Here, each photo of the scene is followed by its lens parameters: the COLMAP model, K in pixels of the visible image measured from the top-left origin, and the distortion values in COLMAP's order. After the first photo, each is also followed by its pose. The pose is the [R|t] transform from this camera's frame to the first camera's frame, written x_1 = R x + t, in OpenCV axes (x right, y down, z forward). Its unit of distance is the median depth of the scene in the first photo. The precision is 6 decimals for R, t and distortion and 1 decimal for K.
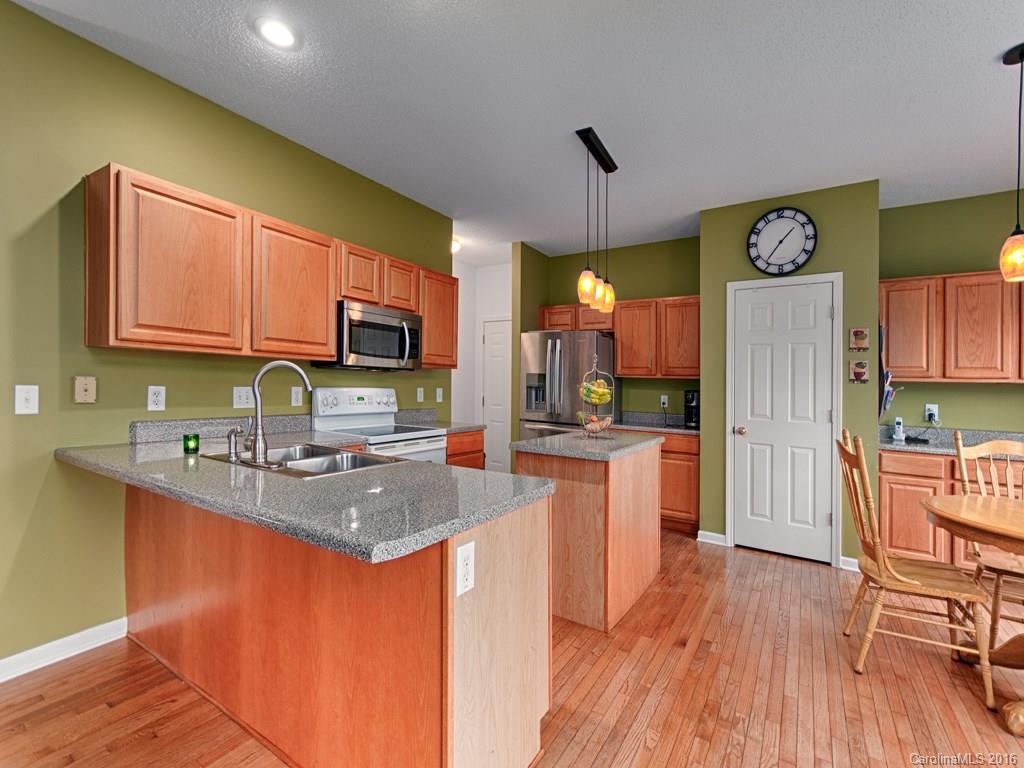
lens RADIAL K [[453.0, 0, 515.2], [0, 453.0, 382.6], [0, 0, 1]] dist [0.000758, -0.001772]
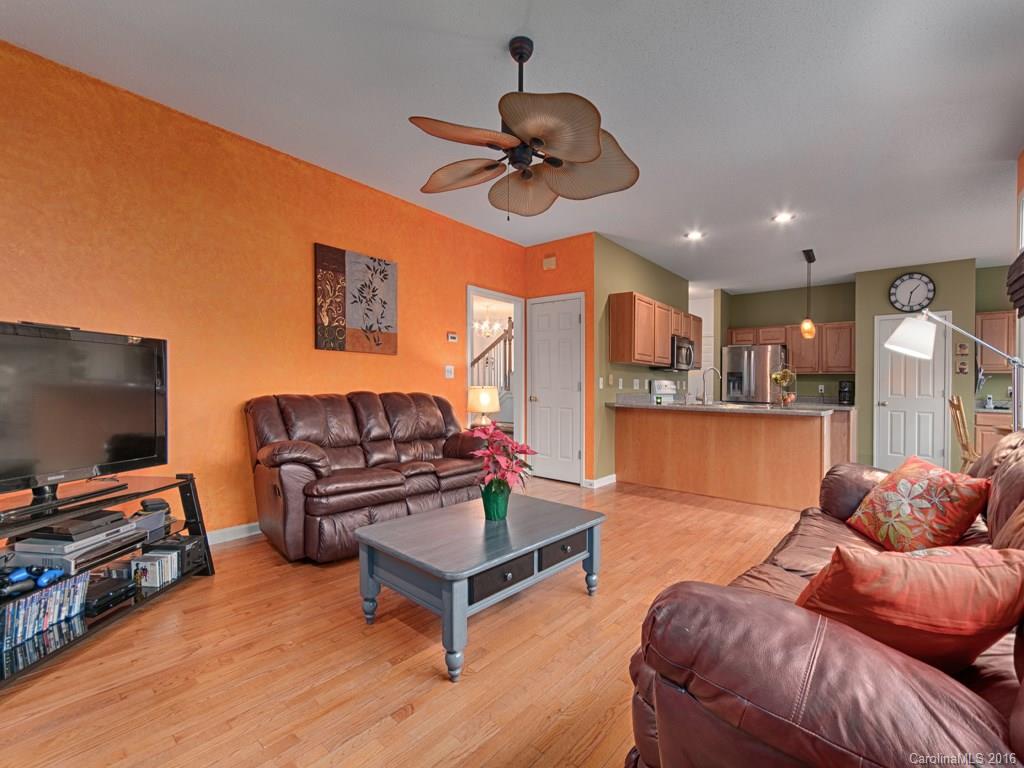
lens RADIAL K [[453.0, 0, 509.4], [0, 453.0, 392.4], [0, 0, 1]] dist [0.000758, -0.001772]
pose [[0.988949, -0.007740, -0.148057, -0.676068], [0.010128, 0.999830, 0.015380, 0.025094], [0.147913, -0.016710, 0.988859, -0.937637]]
